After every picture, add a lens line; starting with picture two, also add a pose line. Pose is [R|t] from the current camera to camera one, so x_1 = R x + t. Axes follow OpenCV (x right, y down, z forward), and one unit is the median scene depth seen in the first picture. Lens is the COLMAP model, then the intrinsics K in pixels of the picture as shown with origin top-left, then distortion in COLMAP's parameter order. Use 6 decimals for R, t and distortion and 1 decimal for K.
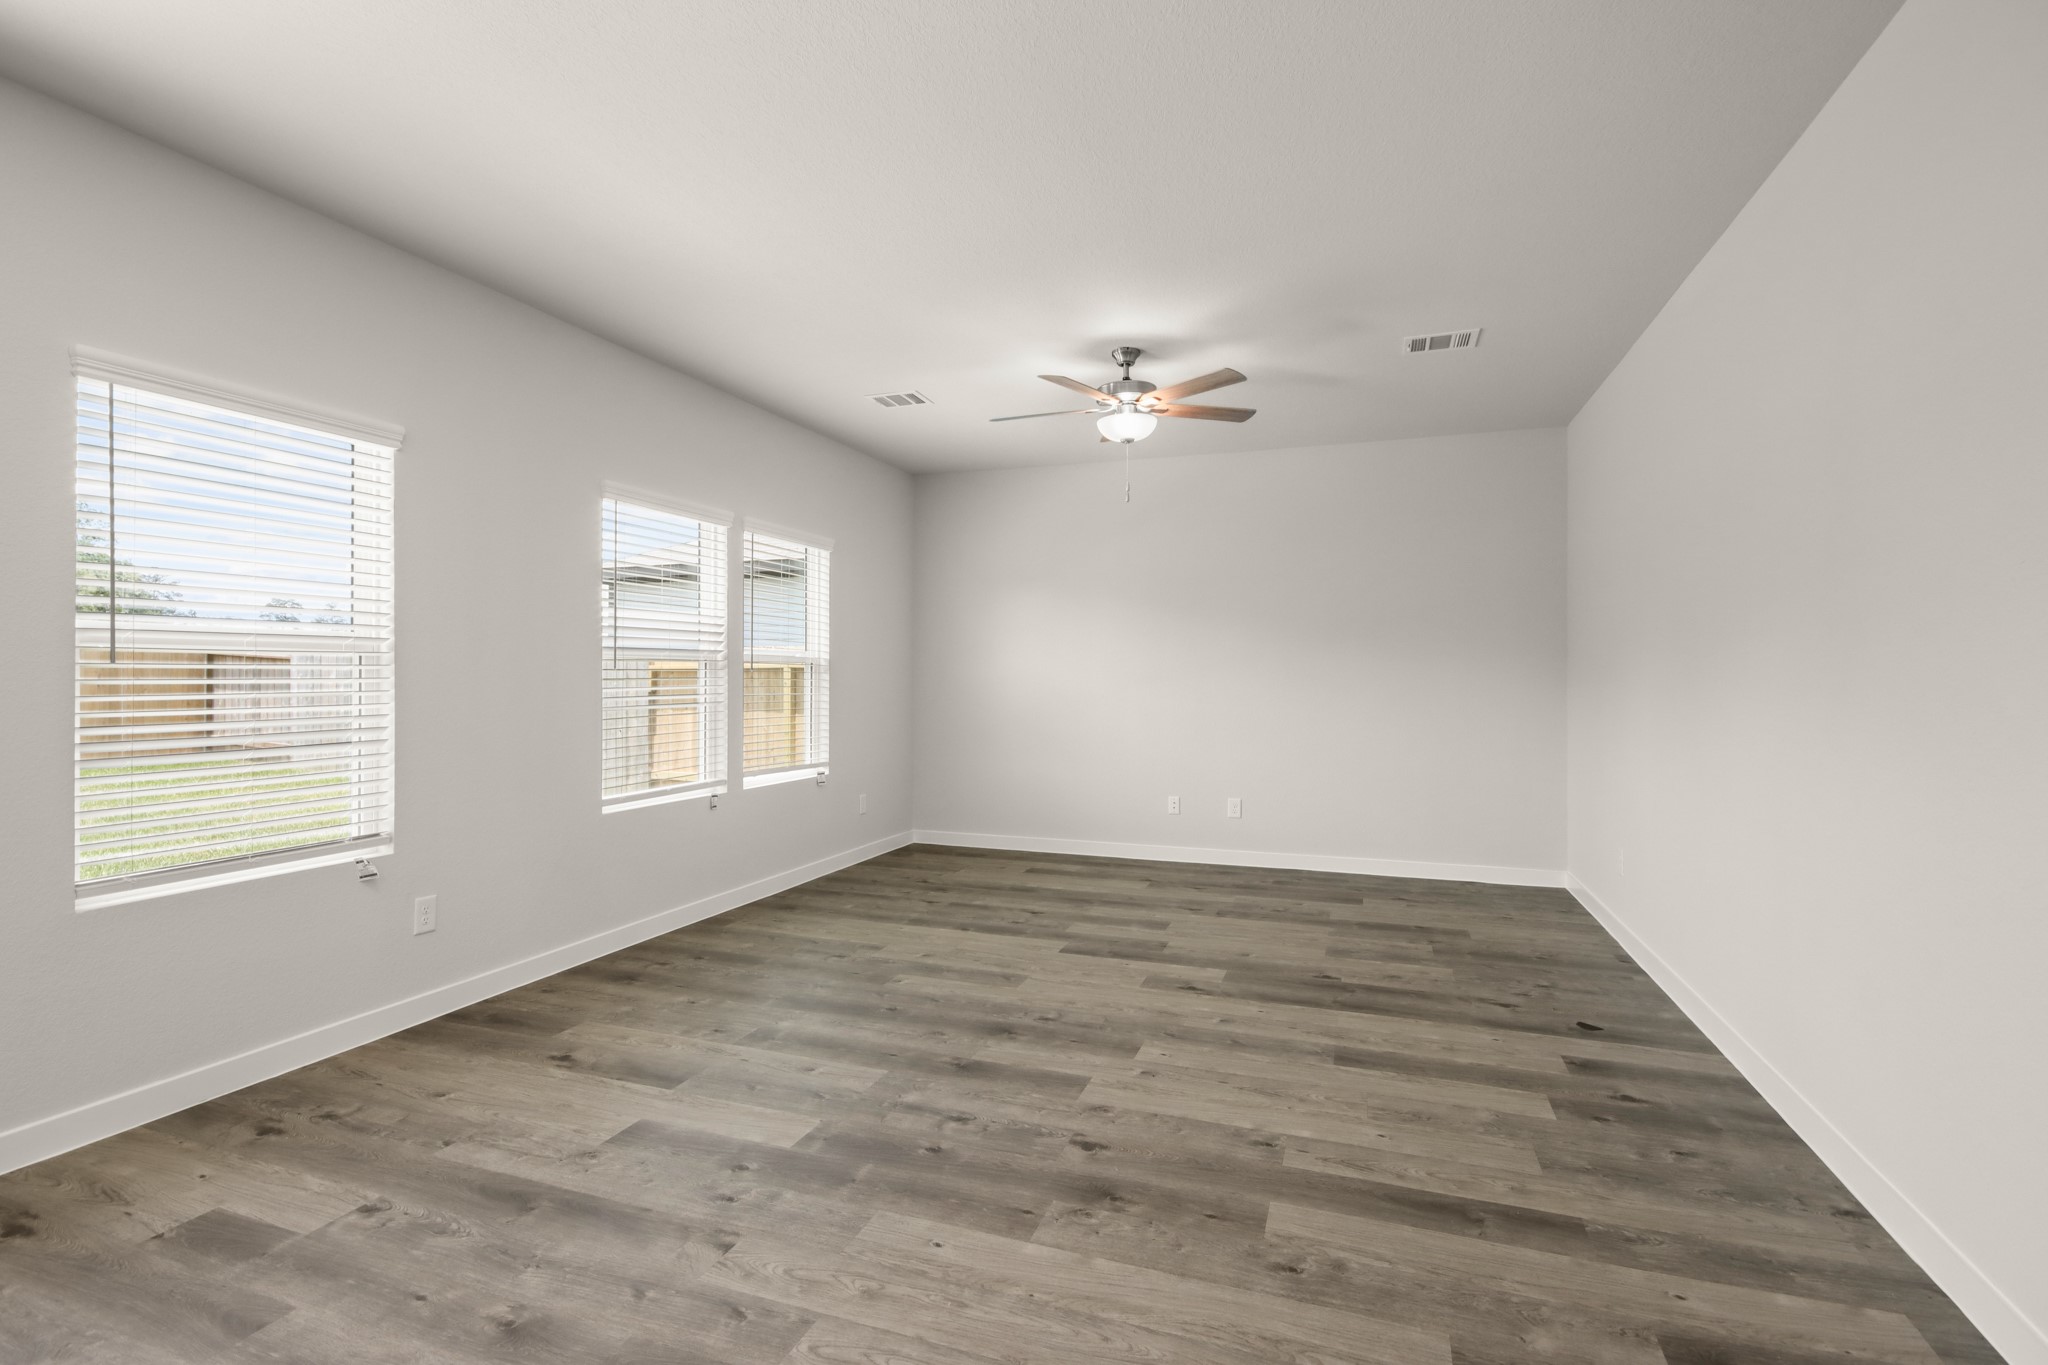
lens RADIAL K [[996.9, 0, 1021.4], [0, 996.9, 680.1], [0, 0, 1]] dist [0.003945, -0.000459]
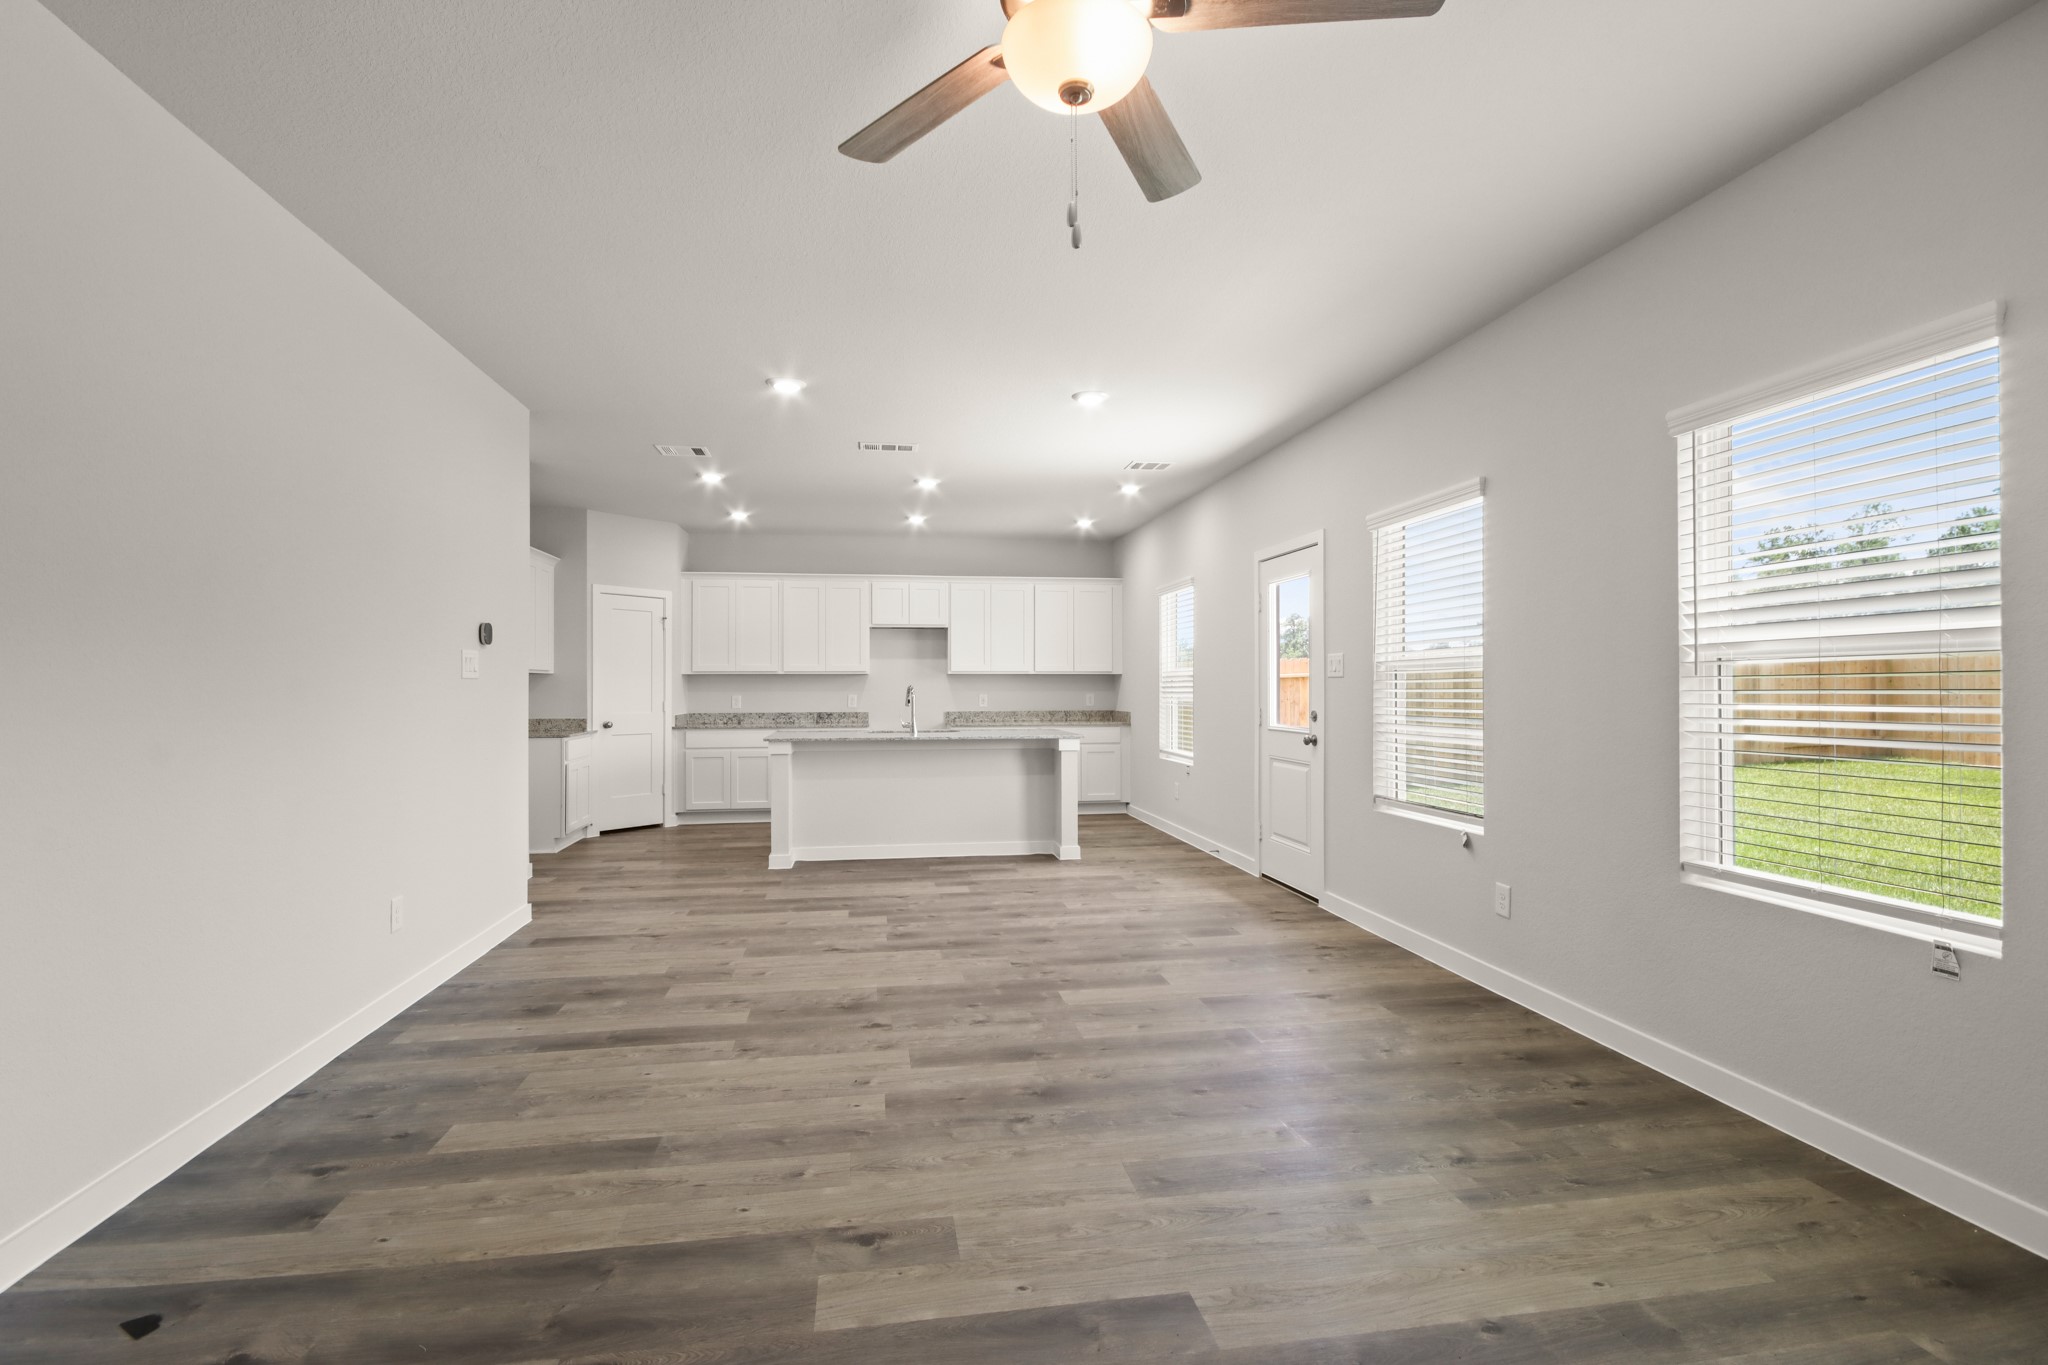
lens RADIAL K [[996.9, 0, 1034.0], [0, 996.9, 681.4], [0, 0, 1]] dist [0.003945, -0.000459]
pose [[-0.878032, -0.003880, -0.478586, 0.471526], [-0.002158, 0.999989, -0.004148, -0.006467], [0.478597, -0.002610, -0.878031, 2.025442]]
